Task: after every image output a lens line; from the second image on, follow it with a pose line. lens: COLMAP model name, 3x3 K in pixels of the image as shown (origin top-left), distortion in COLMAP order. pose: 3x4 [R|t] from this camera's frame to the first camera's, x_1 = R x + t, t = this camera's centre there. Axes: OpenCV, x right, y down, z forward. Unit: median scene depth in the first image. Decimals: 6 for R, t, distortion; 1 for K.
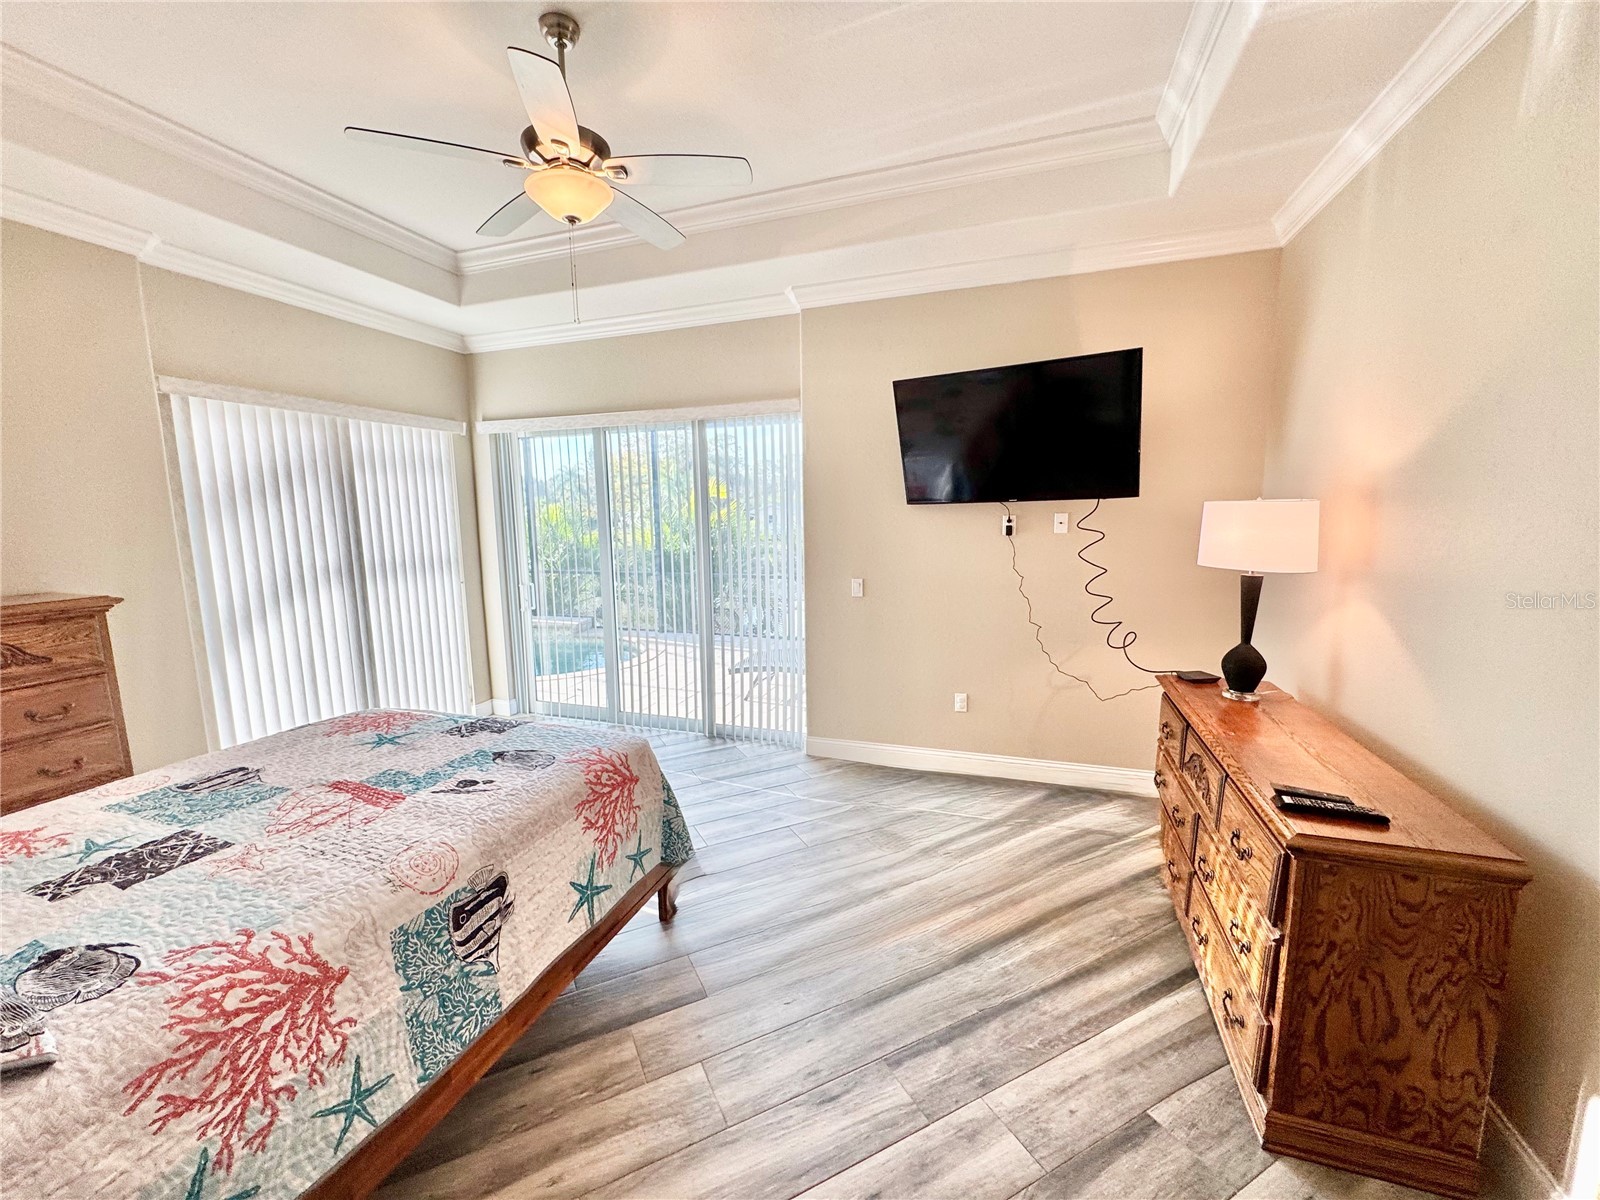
lens RADIAL K [[642.5, 0, 798.9], [0, 642.5, 602.9], [0, 0, 1]] dist [-0.004086, 0.000446]
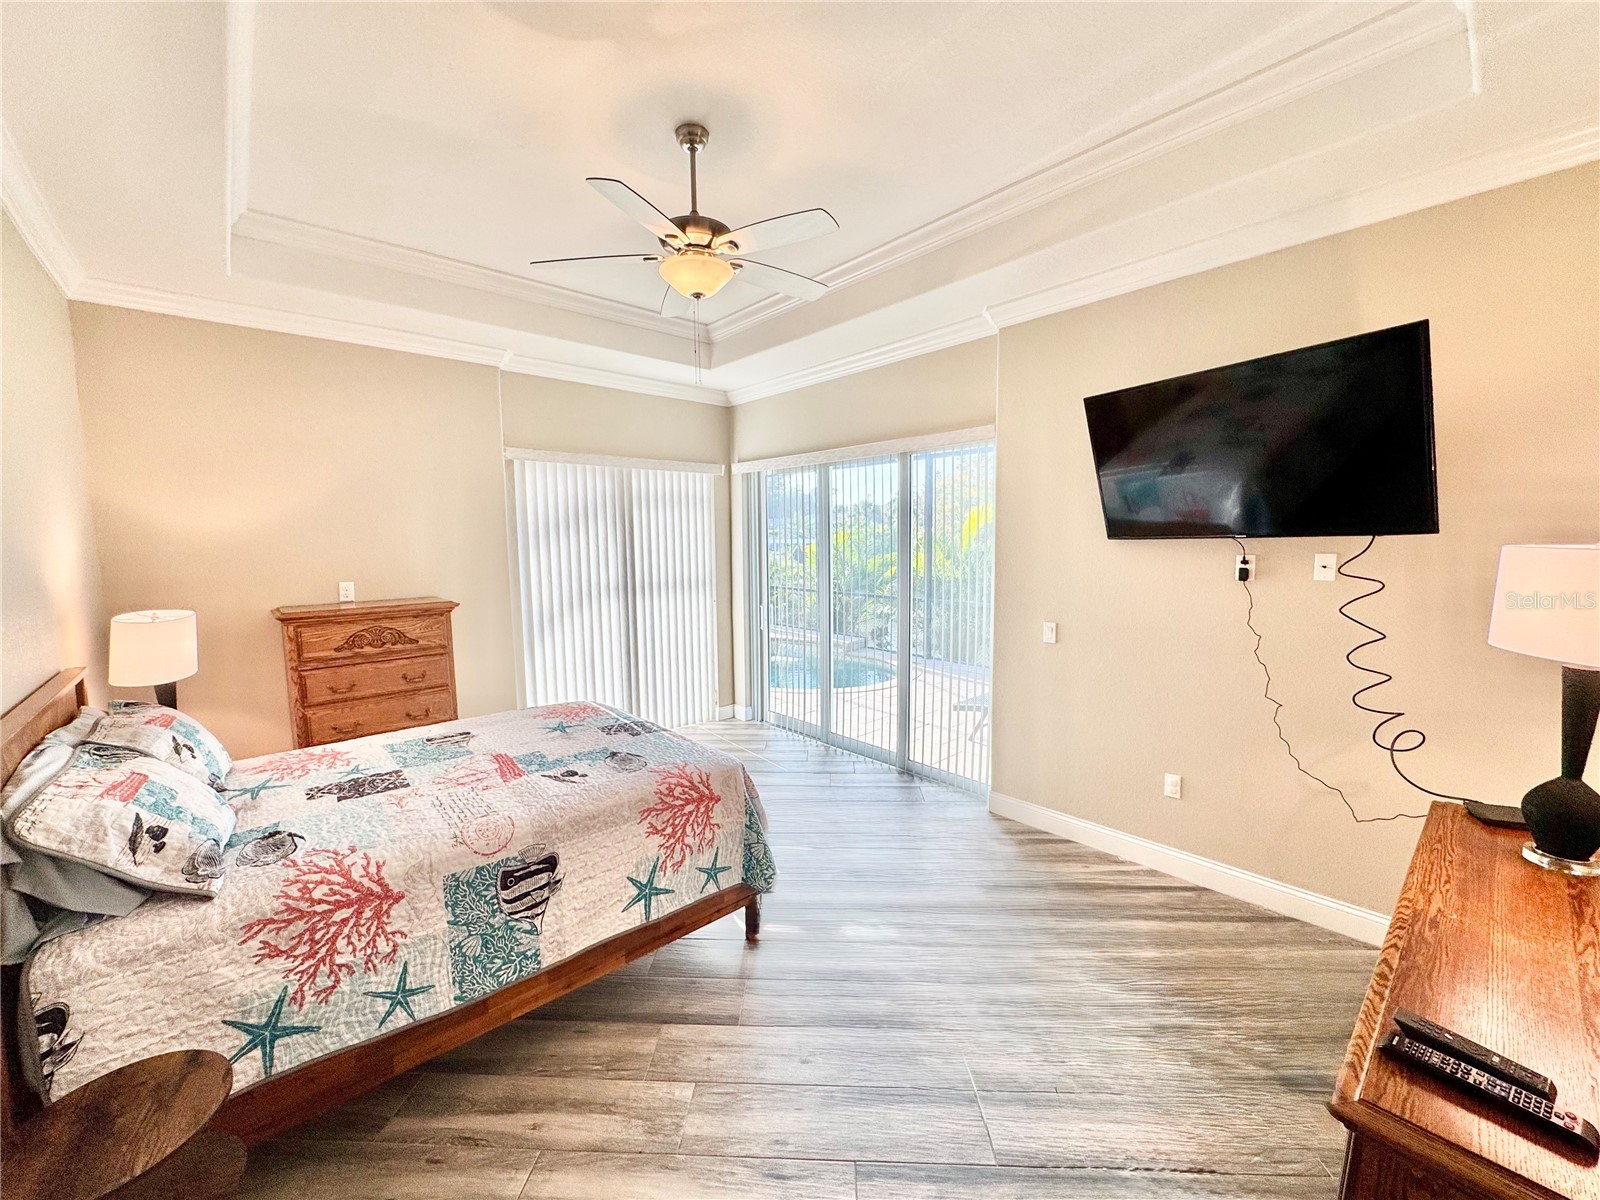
lens RADIAL K [[642.5, 0, 797.9], [0, 642.5, 602.6], [0, 0, 1]] dist [-0.004086, 0.000446]
pose [[0.871646, 0.054263, -0.487122, 0.368274], [-0.070370, 0.997411, -0.014811, -0.046431], [0.485058, 0.047189, 0.873208, 0.109390]]
